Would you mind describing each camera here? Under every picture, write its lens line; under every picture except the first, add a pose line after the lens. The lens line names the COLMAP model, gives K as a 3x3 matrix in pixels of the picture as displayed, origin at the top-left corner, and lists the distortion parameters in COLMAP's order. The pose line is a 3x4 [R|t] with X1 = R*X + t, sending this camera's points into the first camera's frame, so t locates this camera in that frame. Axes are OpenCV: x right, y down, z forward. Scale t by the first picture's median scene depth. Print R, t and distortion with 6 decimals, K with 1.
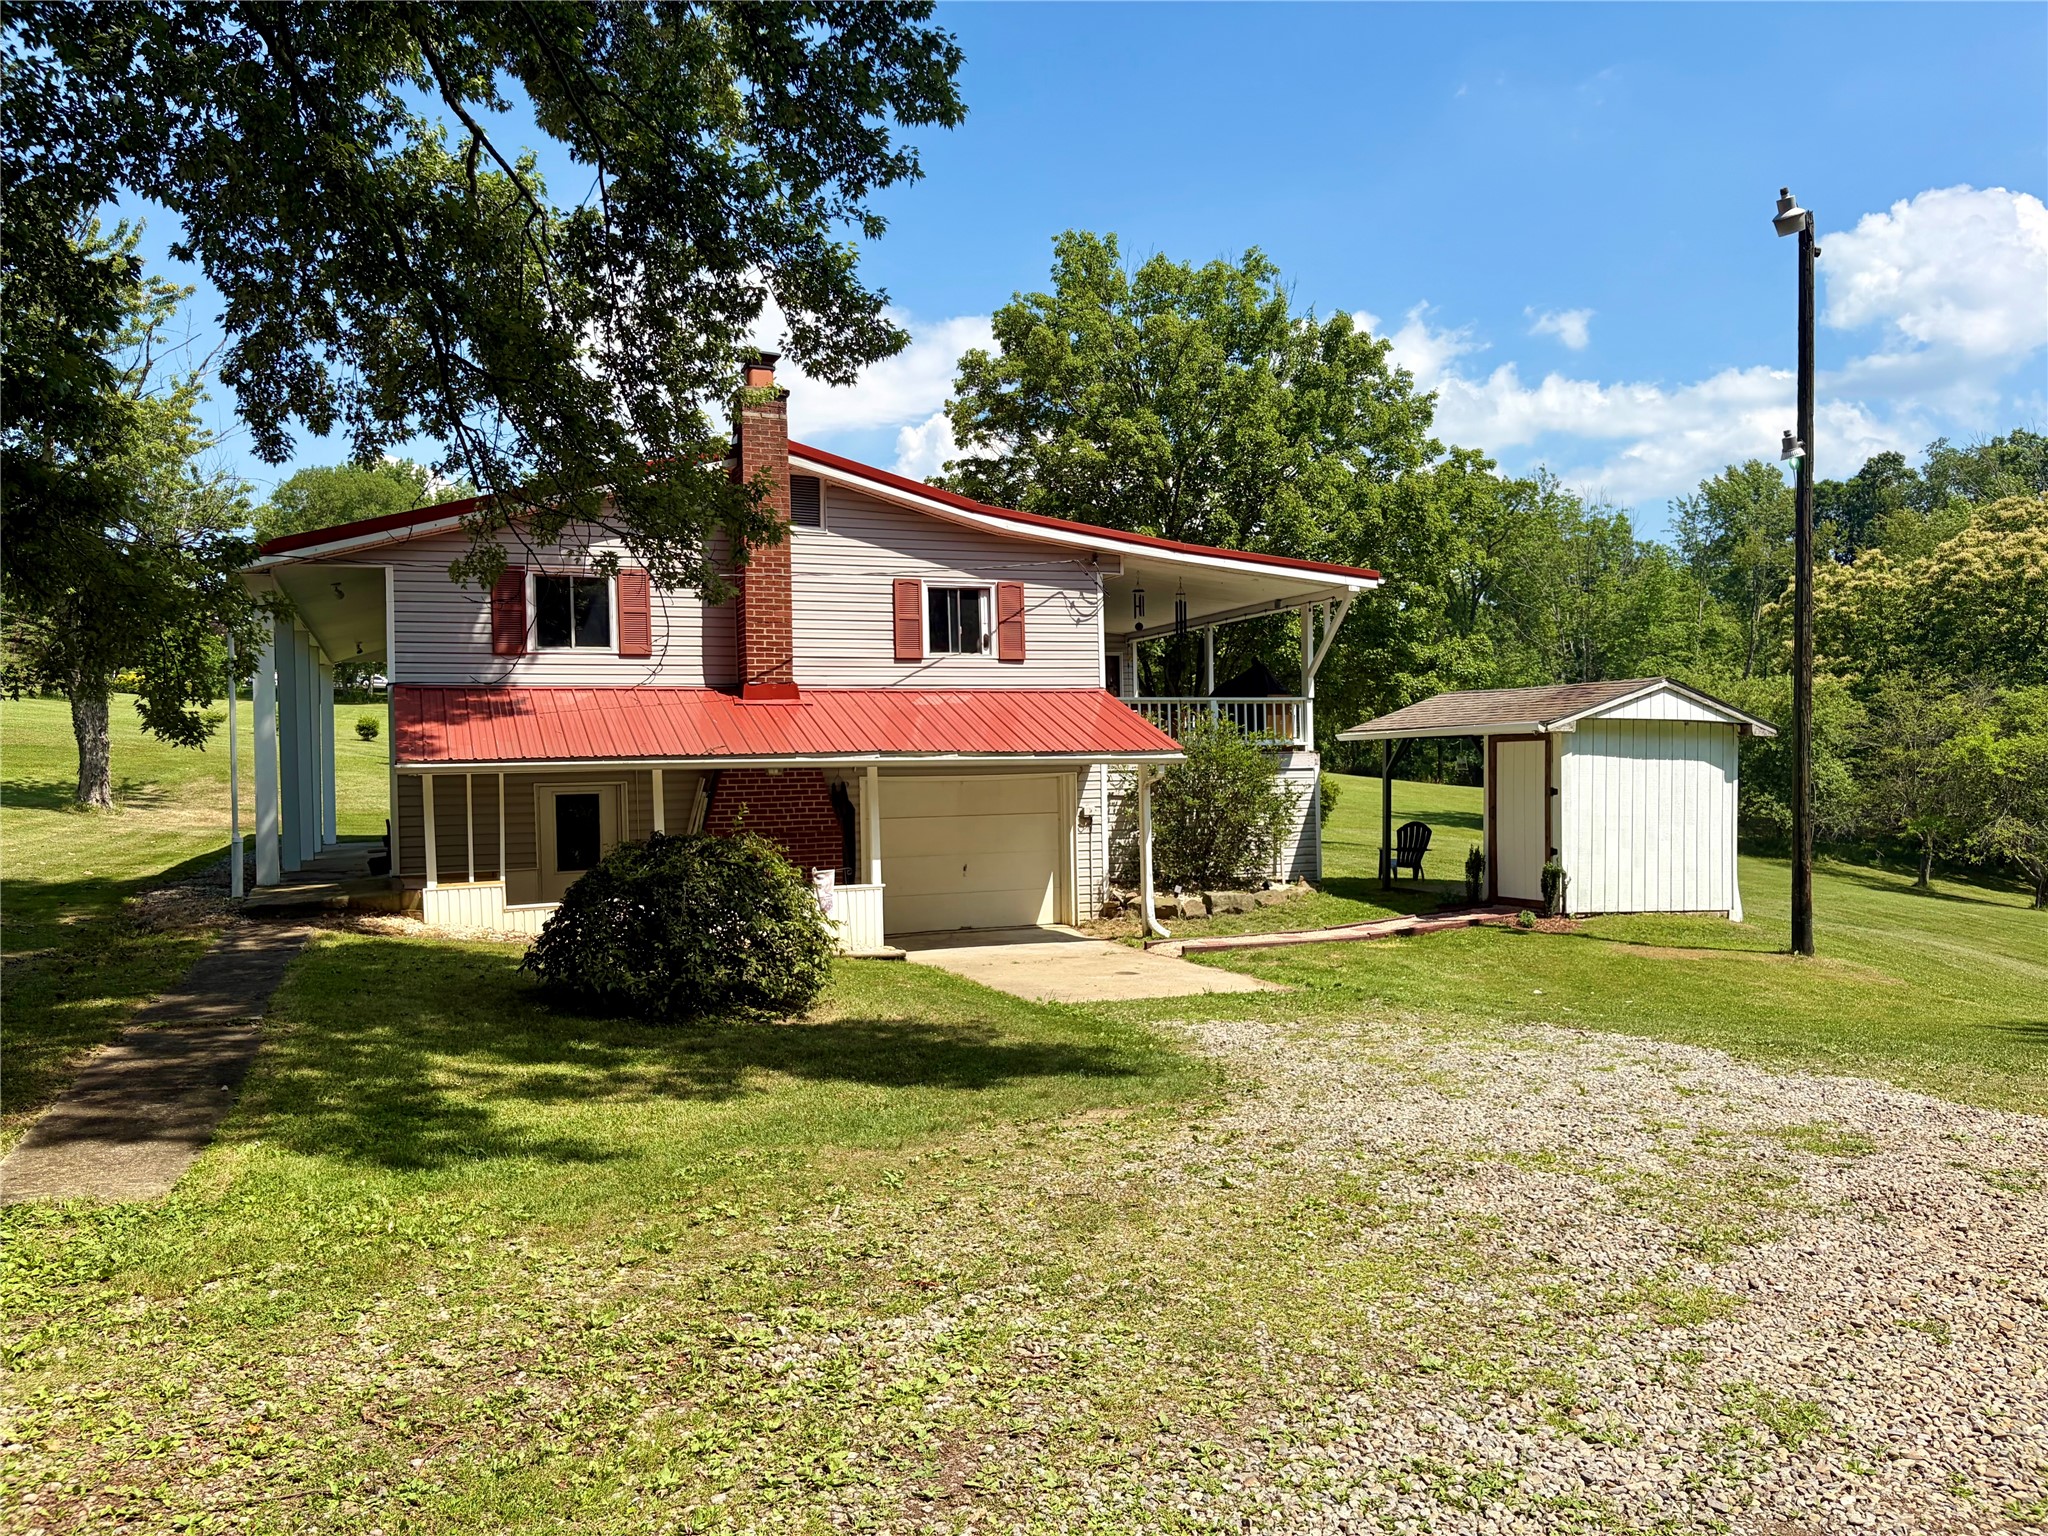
lens RADIAL K [[1588.8, 0, 1024.6], [0, 1588.8, 778.9], [0, 0, 1]] dist [0.065457, -0.014255]
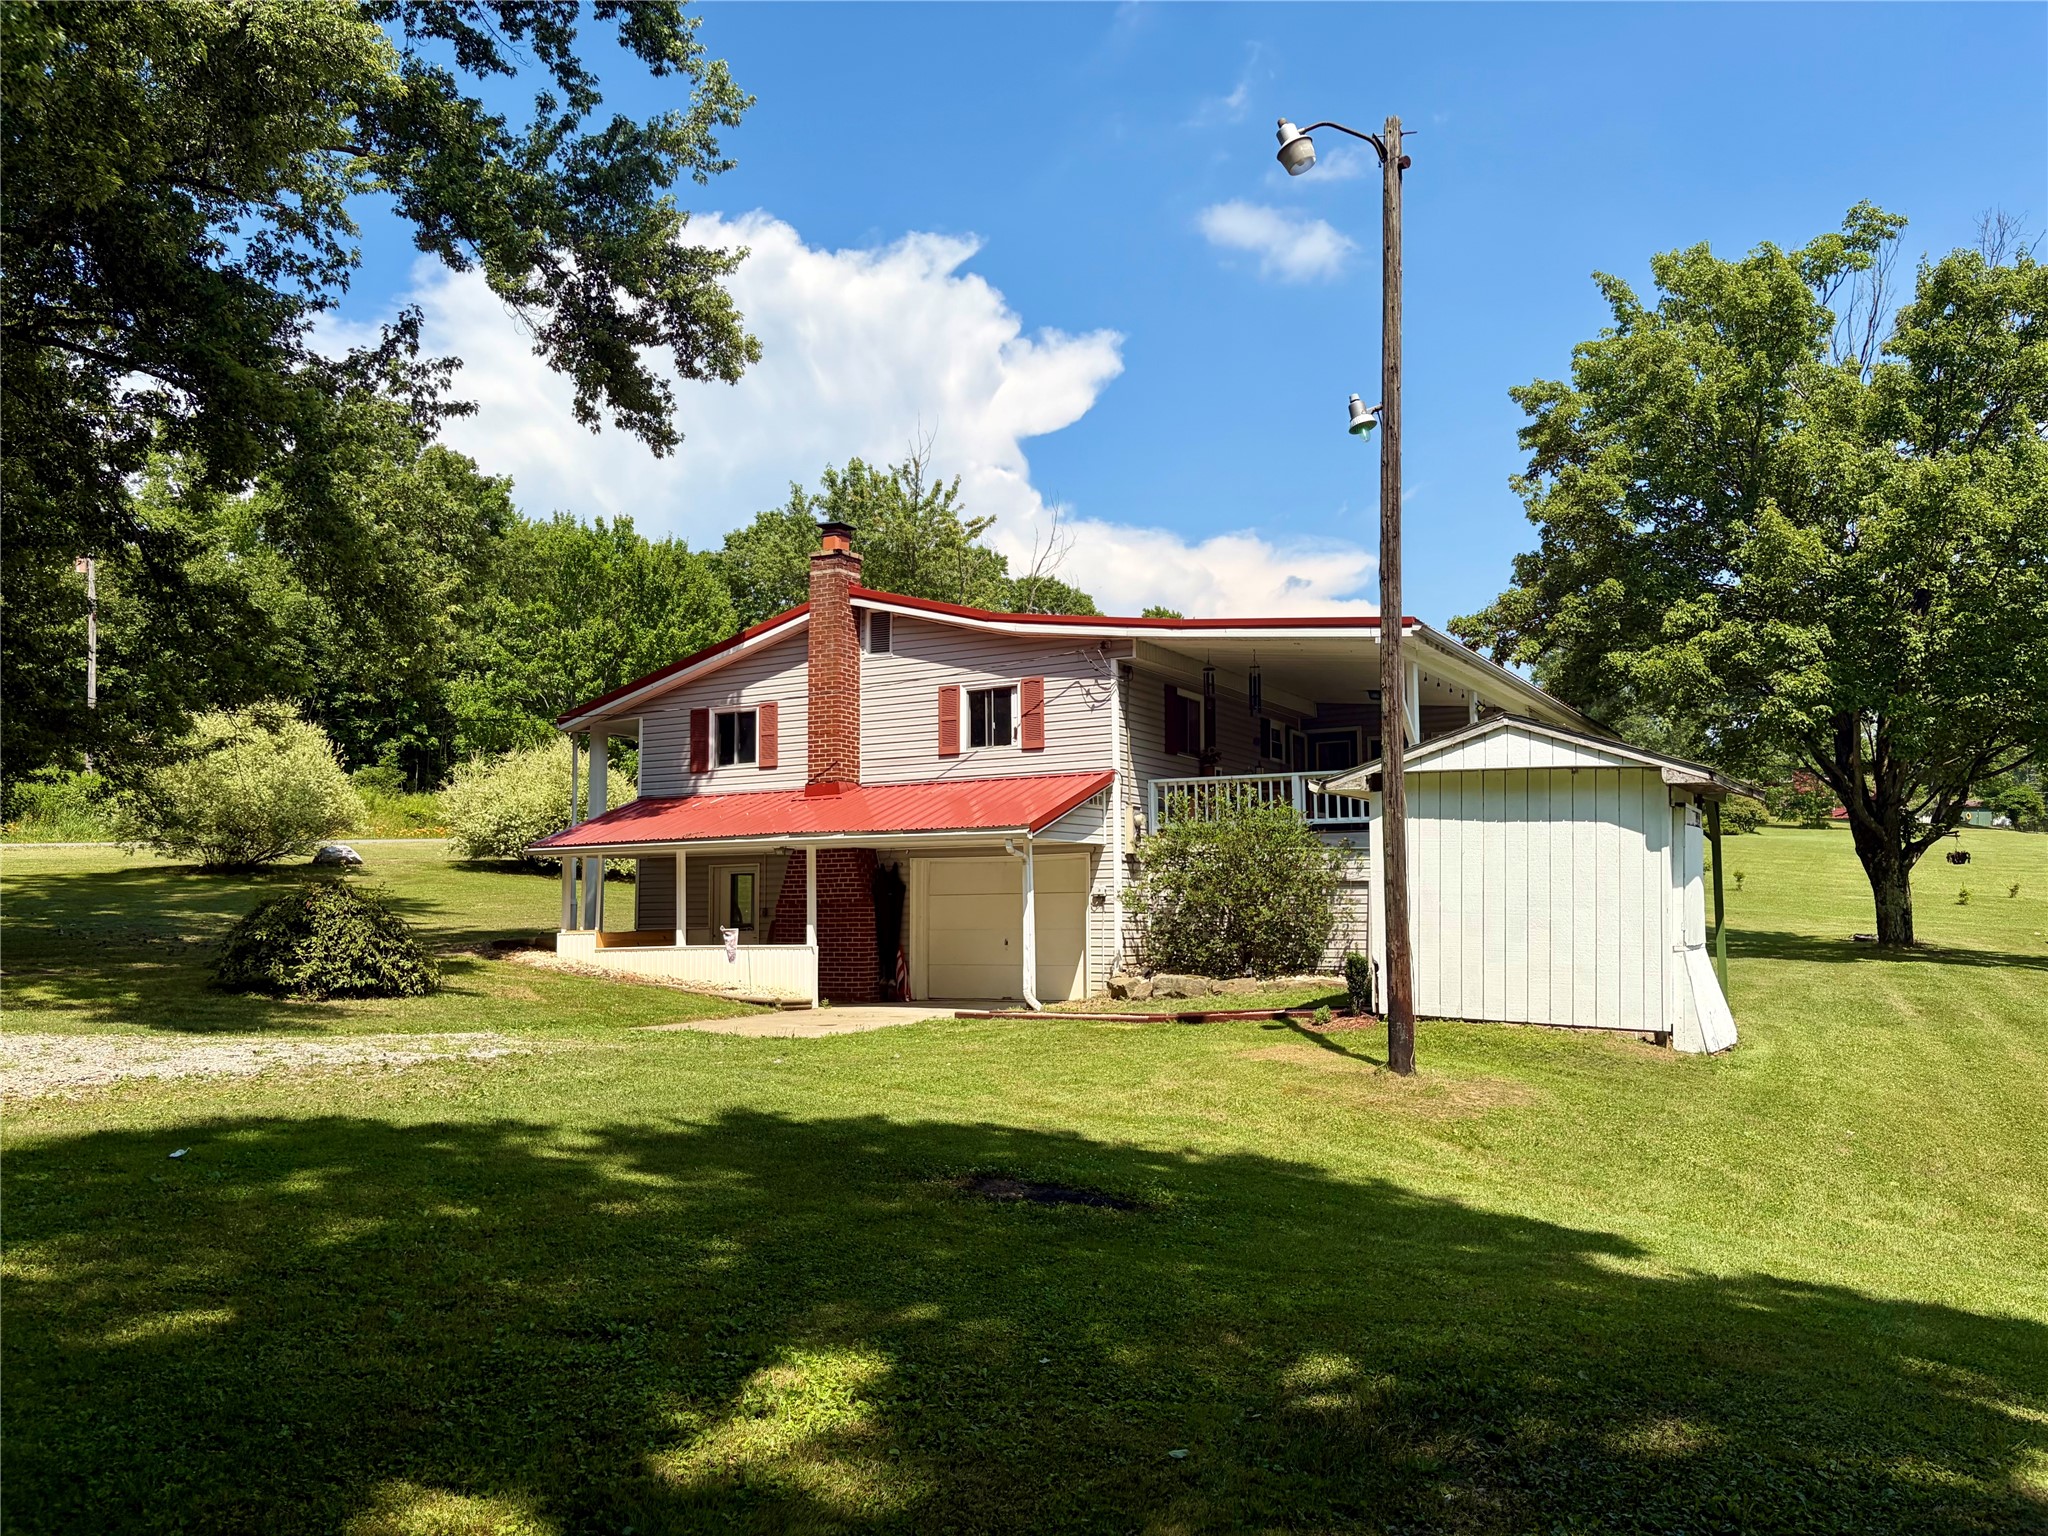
lens RADIAL K [[1588.8, 0, 1025.6], [0, 1588.8, 761.8], [0, 0, 1]] dist [0.065457, -0.014255]
pose [[0.593406, -0.064220, -0.802337, 0.866474], [-0.009552, 0.996180, -0.086799, 0.027824], [0.804846, 0.059171, 0.590526, 0.365089]]
